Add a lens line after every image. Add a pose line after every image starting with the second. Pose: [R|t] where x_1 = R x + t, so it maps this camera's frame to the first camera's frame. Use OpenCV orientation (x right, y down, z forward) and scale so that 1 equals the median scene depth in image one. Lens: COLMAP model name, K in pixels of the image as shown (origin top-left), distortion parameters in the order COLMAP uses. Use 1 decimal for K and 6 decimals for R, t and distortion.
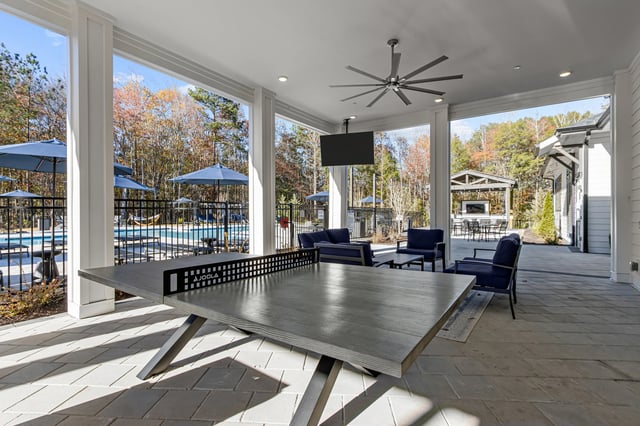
lens RADIAL K [[291.5, 0, 320.0], [0, 291.5, 213.0], [0, 0, 1]] dist [0.001388, 0.000148]
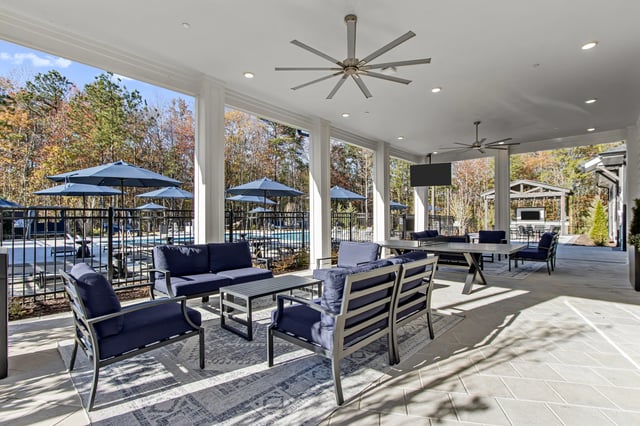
lens RADIAL K [[297.5, 0, 319.4], [0, 297.5, 217.5], [0, 0, 1]] dist [-0.001200, -0.000205]
pose [[0.991662, -0.003319, -0.128821, -0.101217], [0.002336, 0.999967, -0.007781, -0.000934], [0.128842, 0.007415, 0.991637, -0.195574]]
